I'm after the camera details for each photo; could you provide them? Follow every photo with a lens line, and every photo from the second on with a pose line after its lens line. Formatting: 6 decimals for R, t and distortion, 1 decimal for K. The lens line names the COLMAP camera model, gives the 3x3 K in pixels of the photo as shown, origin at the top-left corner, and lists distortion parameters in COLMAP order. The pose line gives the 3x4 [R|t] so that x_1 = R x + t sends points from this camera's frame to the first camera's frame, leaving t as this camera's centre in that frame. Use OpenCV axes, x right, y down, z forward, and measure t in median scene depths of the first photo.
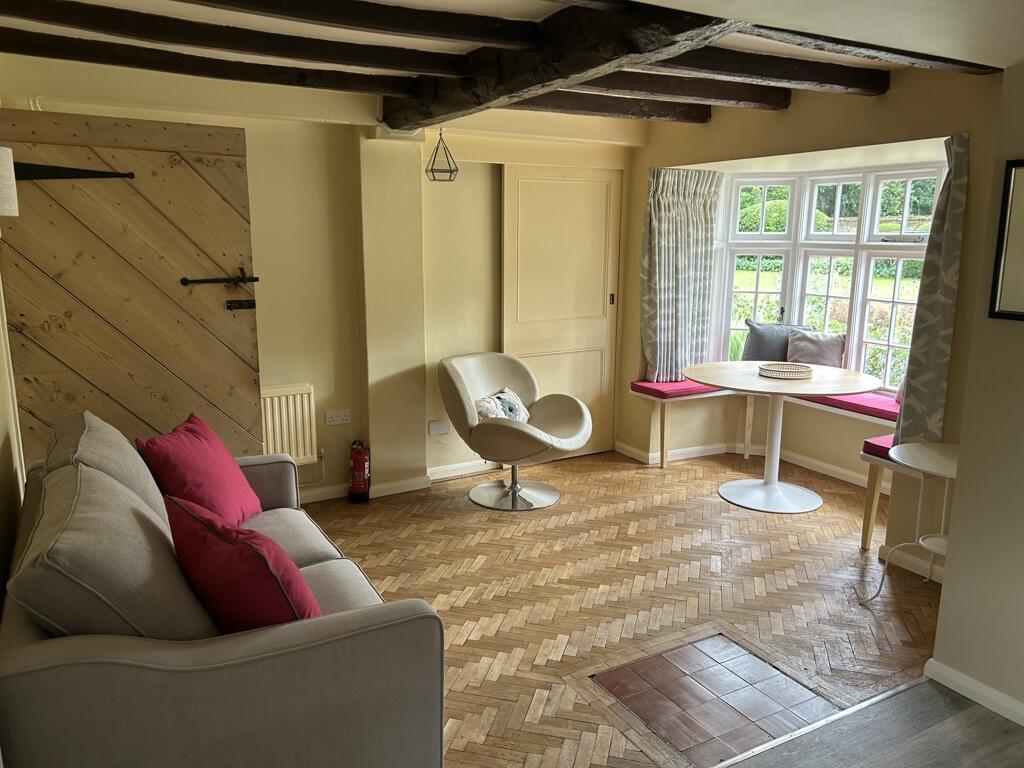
lens RADIAL K [[780.0, 0, 512.0], [0, 780.0, 384.0], [0, 0, 1]] dist [0.057397, -0.051739]
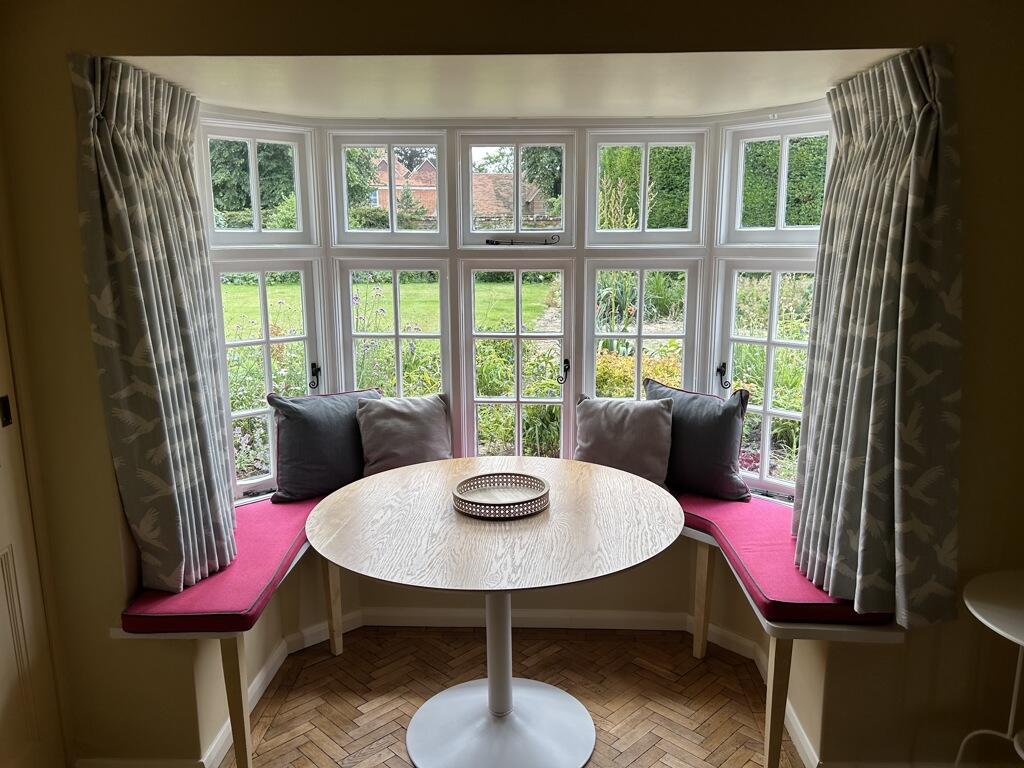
lens RADIAL K [[780.0, 0, 512.0], [0, 780.0, 384.0], [0, 0, 1]] dist [0.057397, -0.051739]
pose [[0.487632, -0.171725, 0.855994, -0.070185], [0.170160, 0.980356, 0.099740, -0.122064], [-0.856306, 0.097020, 0.507274, 0.637092]]
